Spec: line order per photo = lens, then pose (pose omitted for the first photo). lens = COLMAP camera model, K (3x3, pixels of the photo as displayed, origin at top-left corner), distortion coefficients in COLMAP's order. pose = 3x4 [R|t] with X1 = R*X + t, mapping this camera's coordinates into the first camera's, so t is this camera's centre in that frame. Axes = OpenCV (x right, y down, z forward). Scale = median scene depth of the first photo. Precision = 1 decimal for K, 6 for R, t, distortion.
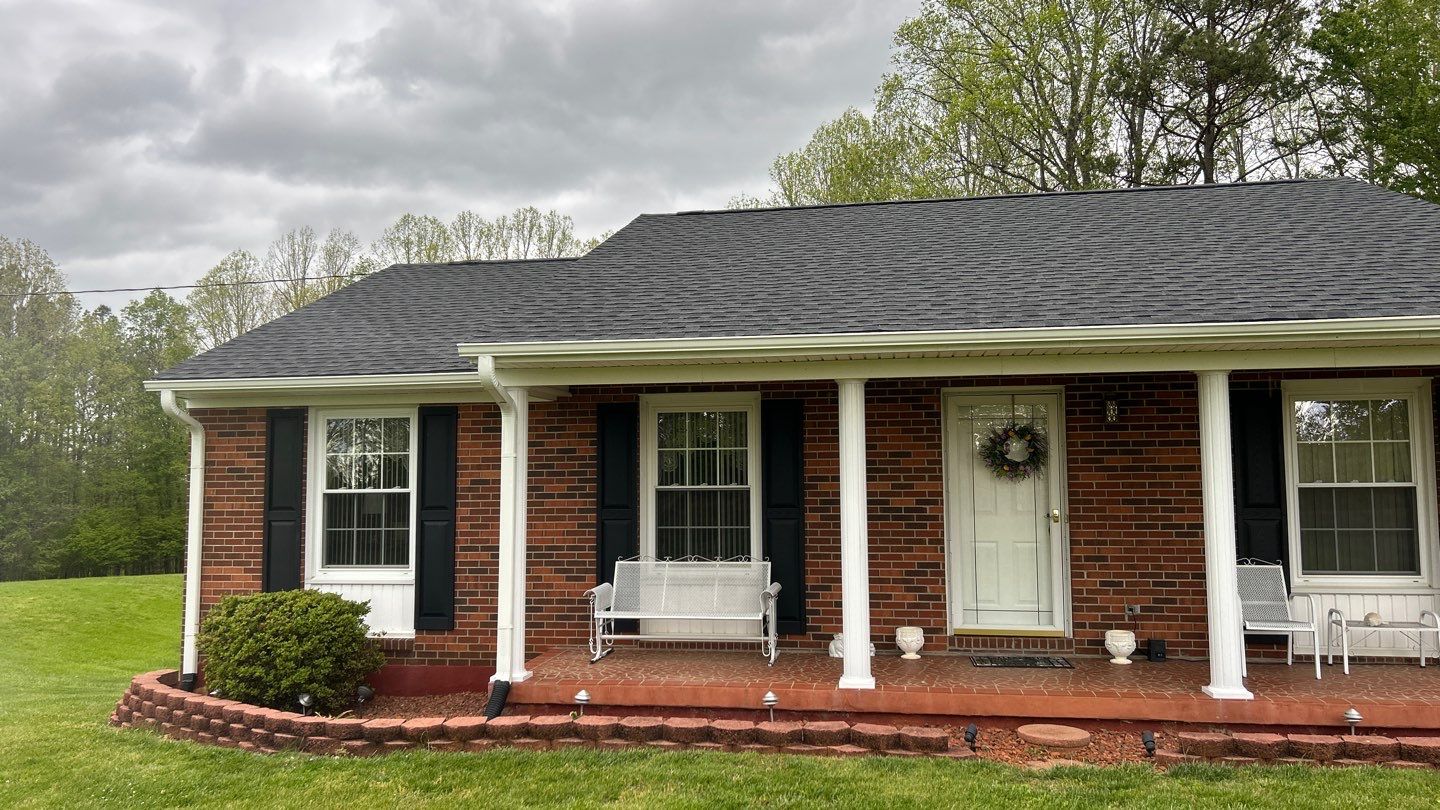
lens RADIAL K [[1058.2, 0, 723.0], [0, 1058.2, 401.0], [0, 0, 1]] dist [0.082955, -0.120331]
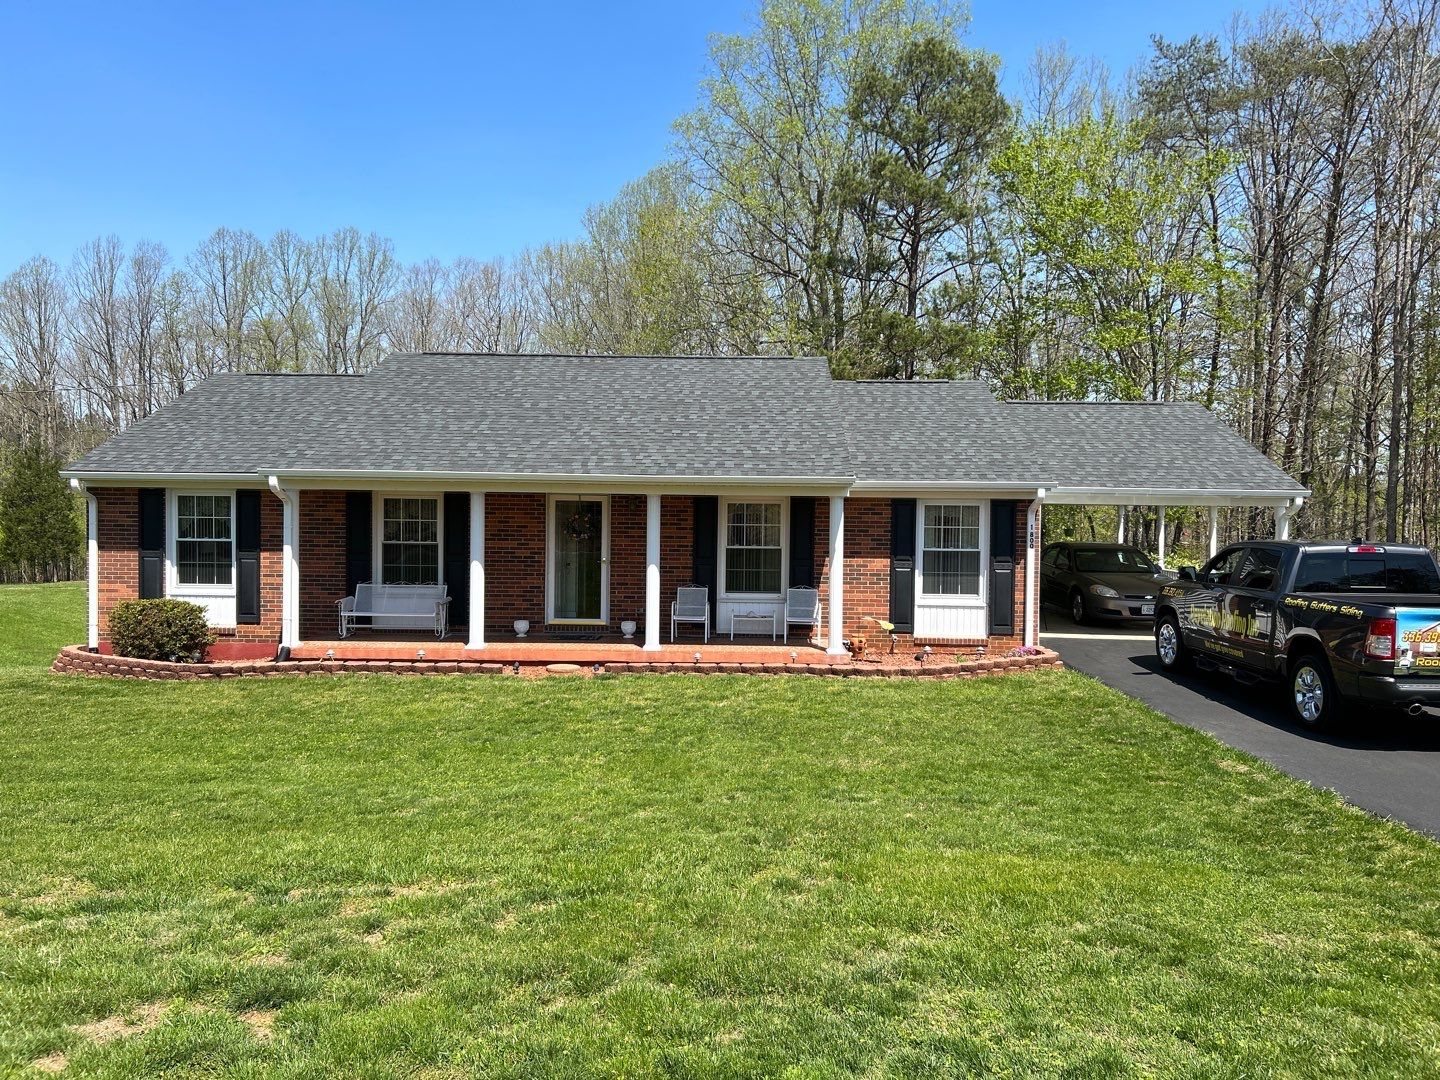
lens RADIAL K [[1001.6, 0, 680.9], [0, 1001.6, 537.0], [0, 0, 1]] dist [0.029605, -0.000200]
pose [[0.990656, 0.014683, 0.135588, 0.208668], [-0.029316, 0.993873, 0.106566, -0.121597], [-0.133193, -0.109546, 0.985017, -0.715059]]
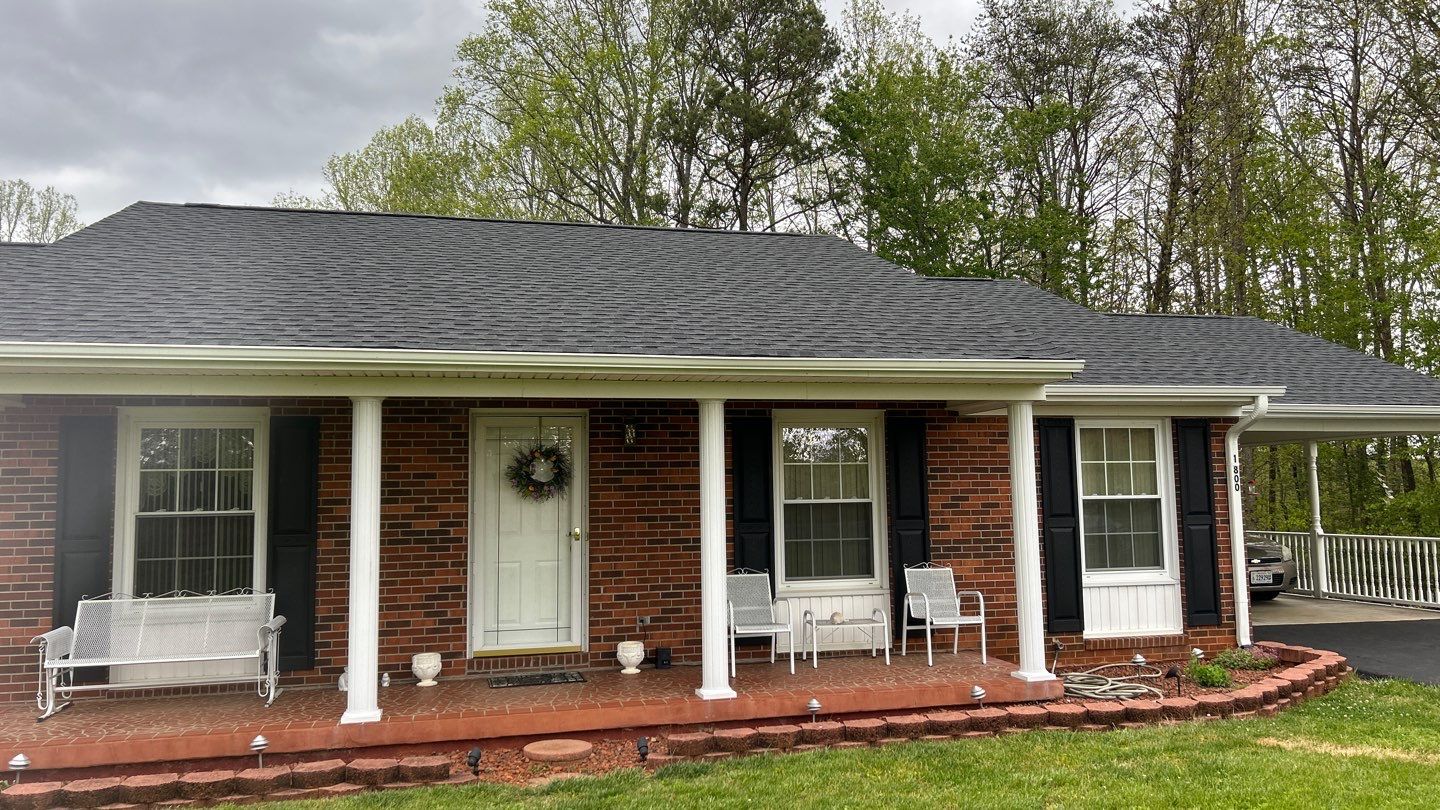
lens RADIAL K [[1058.2, 0, 723.0], [0, 1058.2, 401.0], [0, 0, 1]] dist [0.082955, -0.120331]
pose [[0.918399, 0.028153, 0.394652, 0.031028], [-0.021229, 0.999535, -0.021900, -0.002337], [-0.395085, 0.011735, 0.918570, -0.005210]]
